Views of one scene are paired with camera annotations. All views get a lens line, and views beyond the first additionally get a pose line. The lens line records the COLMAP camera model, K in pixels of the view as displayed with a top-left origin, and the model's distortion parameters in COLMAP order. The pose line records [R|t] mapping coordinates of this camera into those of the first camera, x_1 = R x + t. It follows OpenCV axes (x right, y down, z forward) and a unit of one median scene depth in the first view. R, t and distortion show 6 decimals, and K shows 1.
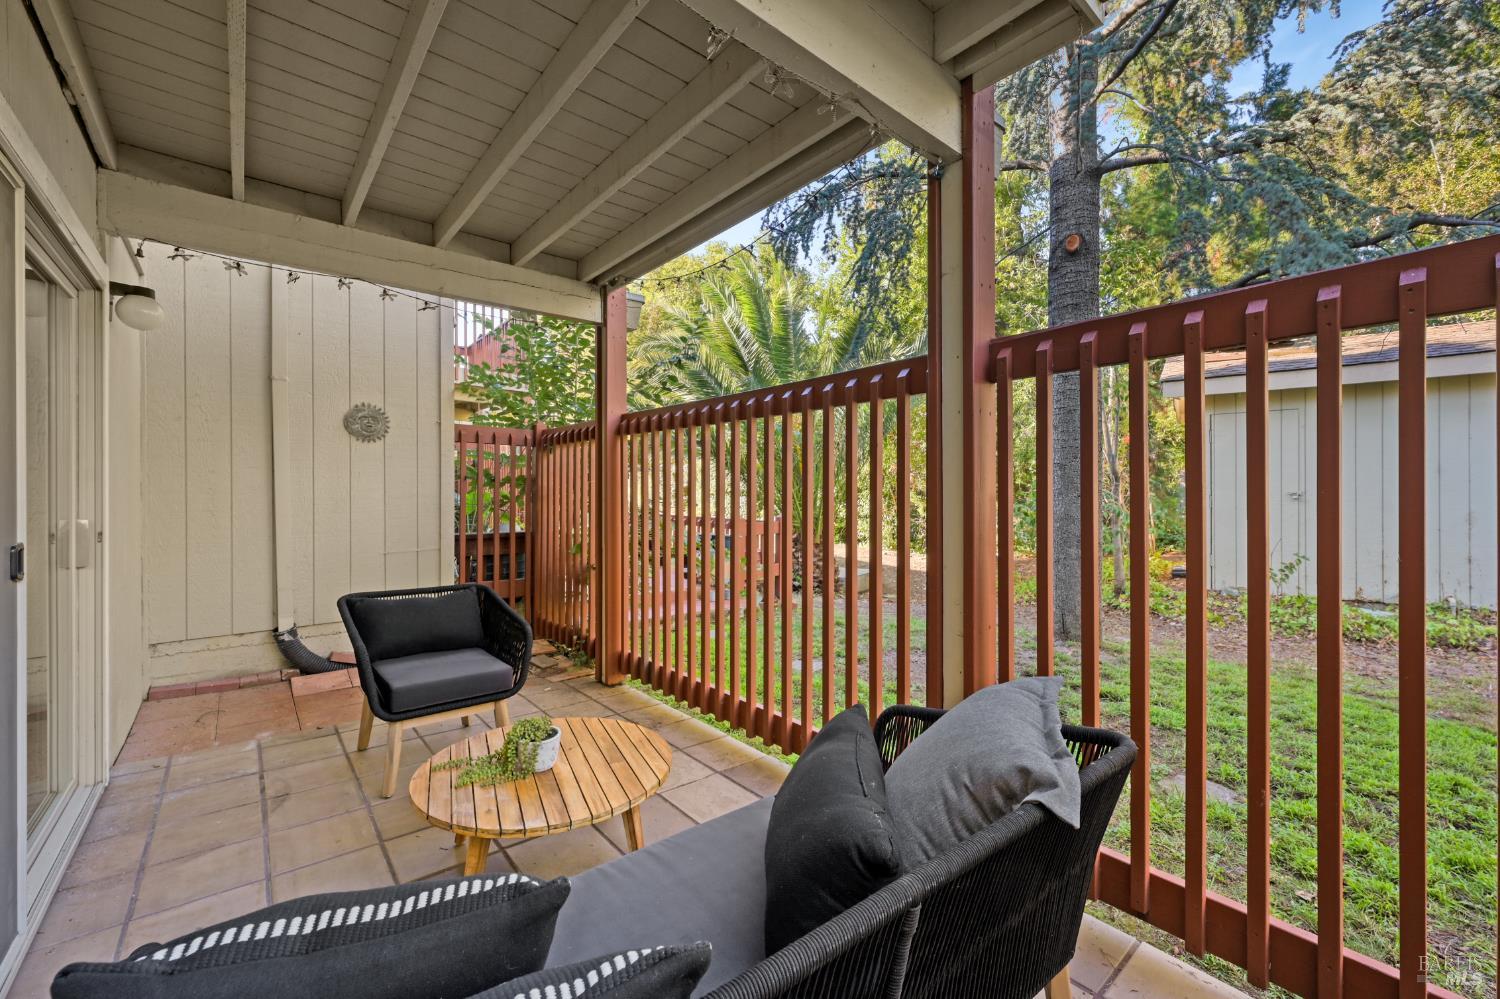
lens RADIAL K [[593.2, 0, 743.0], [0, 593.2, 496.4], [0, 0, 1]] dist [-0.001783, -0.000158]
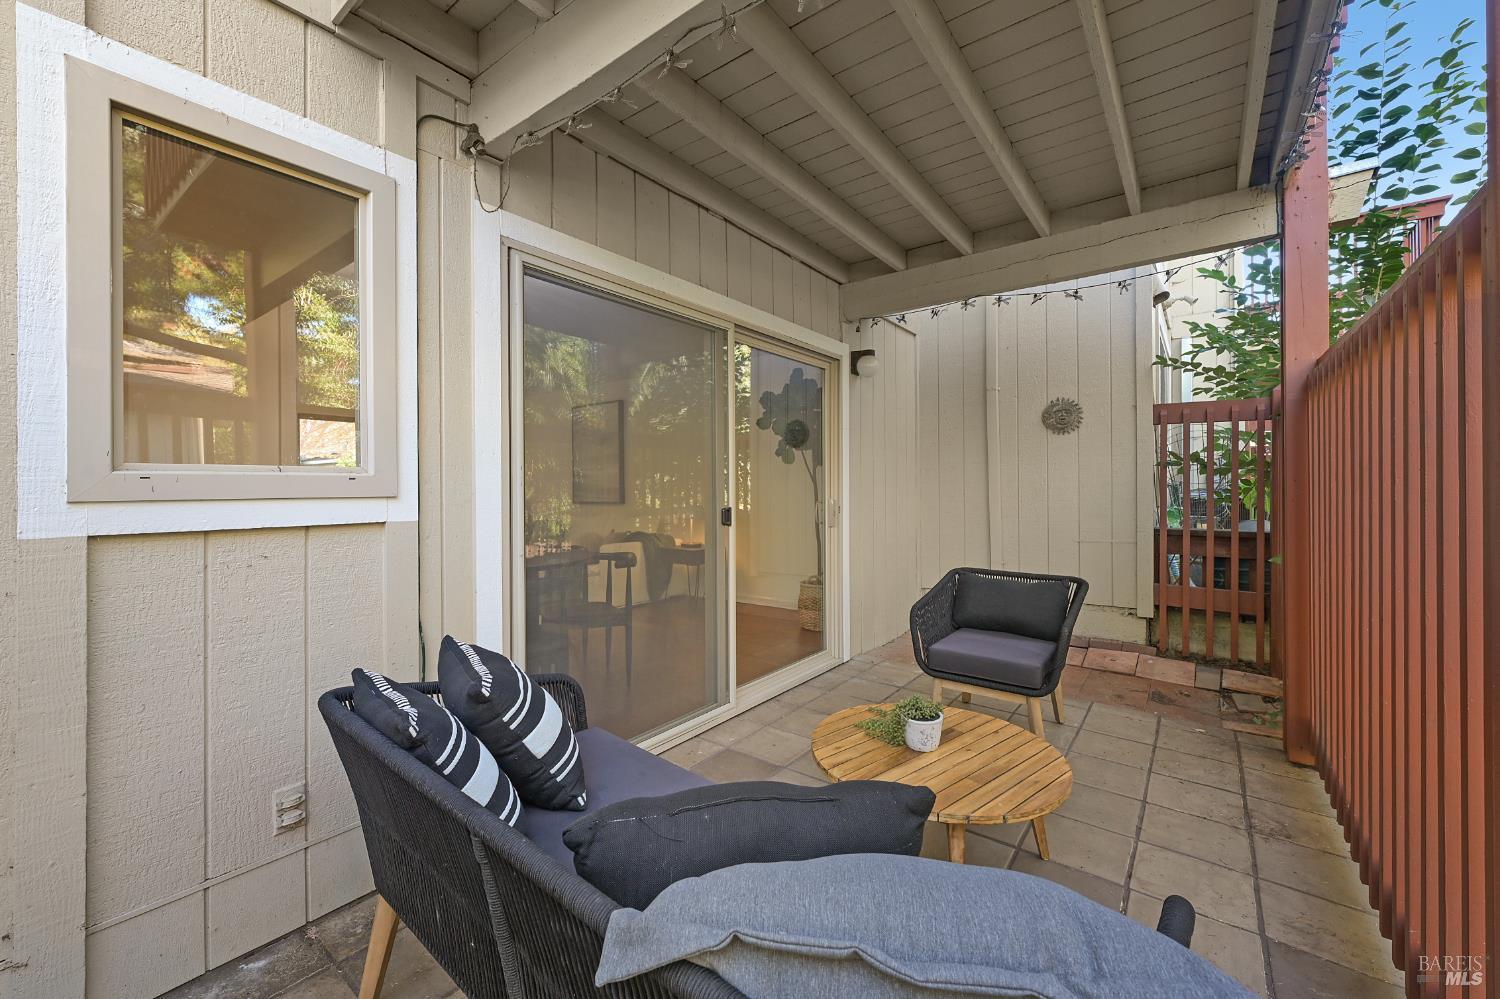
lens RADIAL K [[593.2, 0, 743.0], [0, 593.2, 496.4], [0, 0, 1]] dist [-0.001783, -0.000158]
pose [[0.219221, 0.016457, -0.975536, 0.279213], [-0.000372, 0.999859, 0.016784, 0.001500], [0.975675, -0.003316, 0.219196, 0.224381]]
